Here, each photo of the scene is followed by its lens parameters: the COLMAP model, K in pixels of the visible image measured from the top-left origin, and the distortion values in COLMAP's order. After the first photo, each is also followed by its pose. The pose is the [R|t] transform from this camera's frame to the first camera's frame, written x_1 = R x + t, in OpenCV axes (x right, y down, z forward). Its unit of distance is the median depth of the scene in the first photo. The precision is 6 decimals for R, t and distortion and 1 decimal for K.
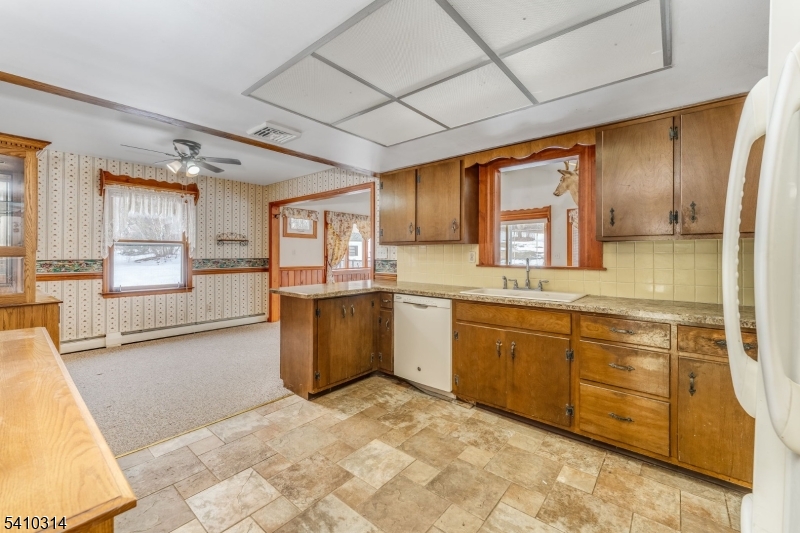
lens RADIAL K [[347.0, 0, 397.1], [0, 347.0, 252.8], [0, 0, 1]] dist [0.003389, -0.000008]
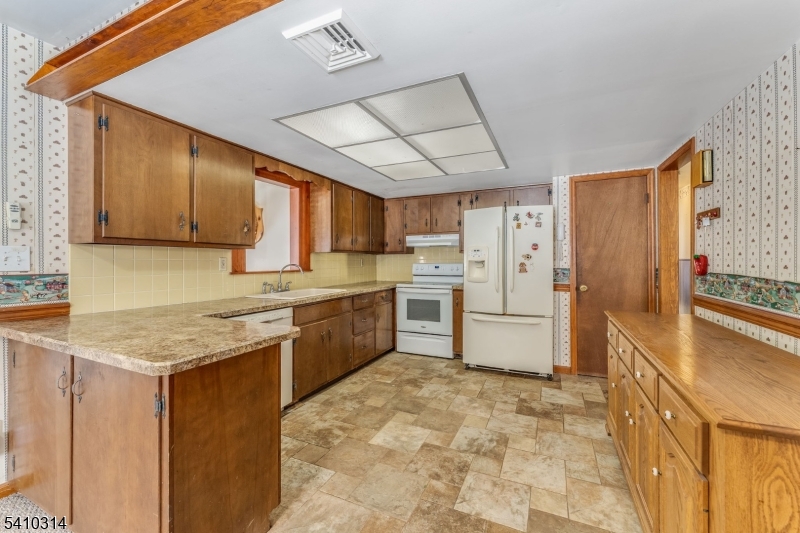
lens RADIAL K [[347.0, 0, 396.6], [0, 347.0, 263.1], [0, 0, 1]] dist [0.003389, -0.000008]
pose [[-0.304293, -0.007452, 0.952549, -1.105203], [-0.003014, 0.999972, 0.006860, 0.003623], [-0.952574, -0.000783, -0.304307, 1.294231]]
